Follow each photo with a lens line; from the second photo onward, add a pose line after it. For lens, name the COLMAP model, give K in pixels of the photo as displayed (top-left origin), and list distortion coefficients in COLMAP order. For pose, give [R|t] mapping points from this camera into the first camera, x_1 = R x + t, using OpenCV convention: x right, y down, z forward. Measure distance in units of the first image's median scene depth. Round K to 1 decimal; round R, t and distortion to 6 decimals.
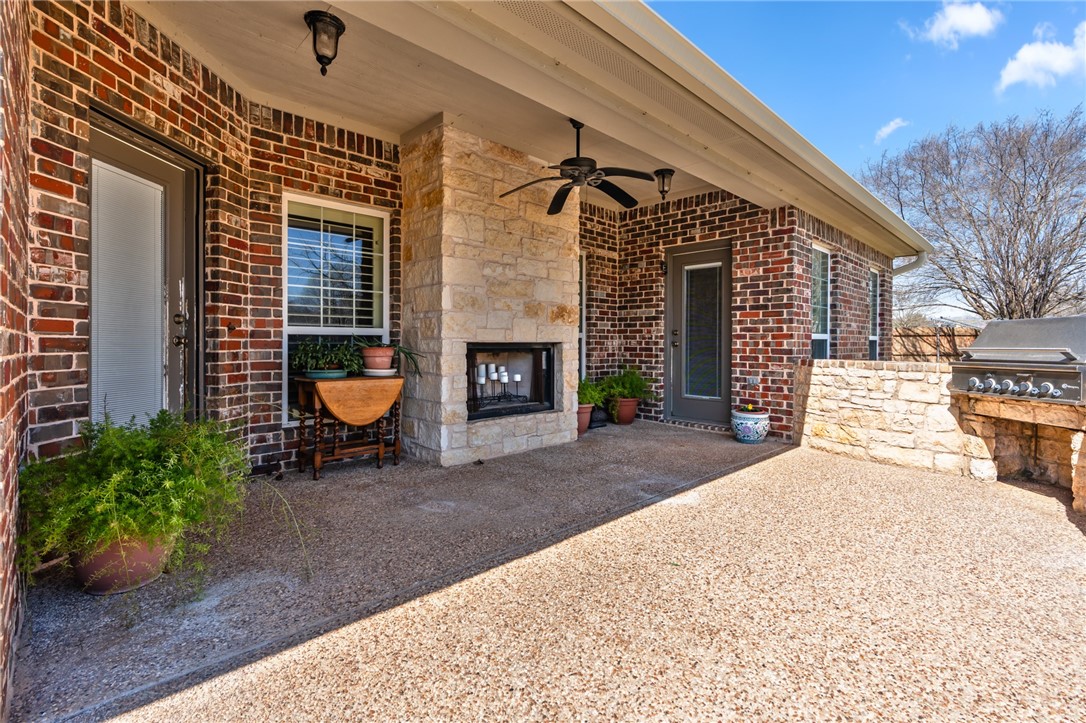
lens RADIAL K [[491.2, 0, 548.3], [0, 491.2, 356.3], [0, 0, 1]] dist [-0.009416, 0.002251]
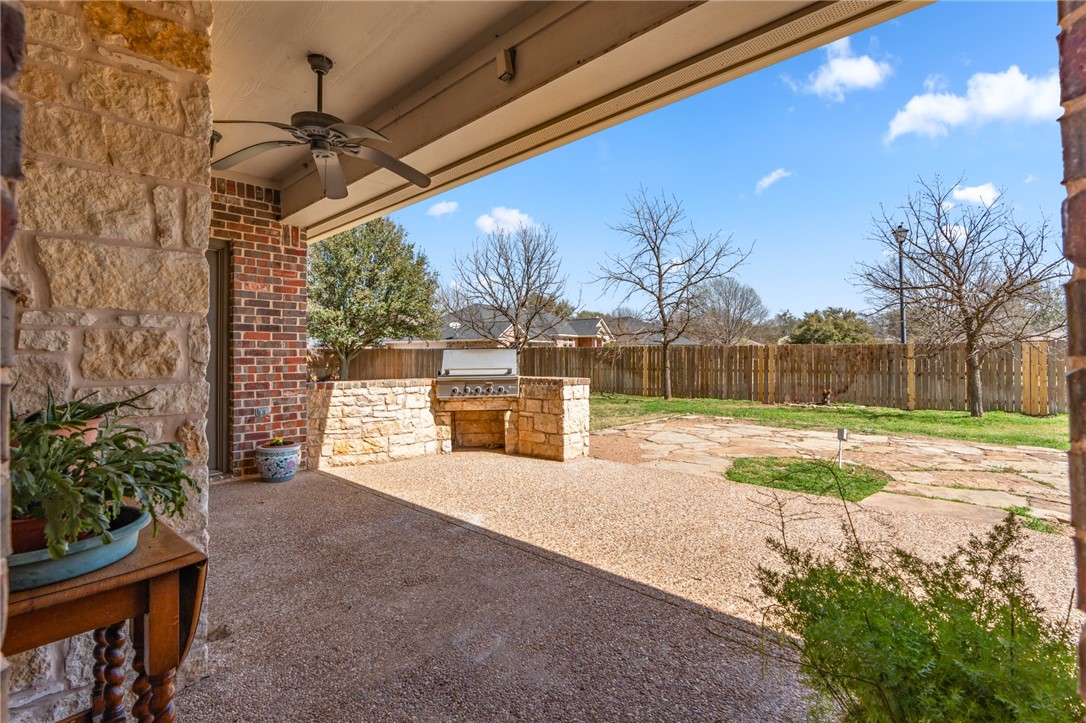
lens RADIAL K [[491.2, 0, 550.4], [0, 491.2, 356.3], [0, 0, 1]] dist [-0.009416, 0.002251]
pose [[-0.039328, -0.003892, 0.999219, -0.543834], [0.033934, 0.999410, 0.005228, -0.040156], [-0.998650, 0.034113, -0.039173, 0.585546]]
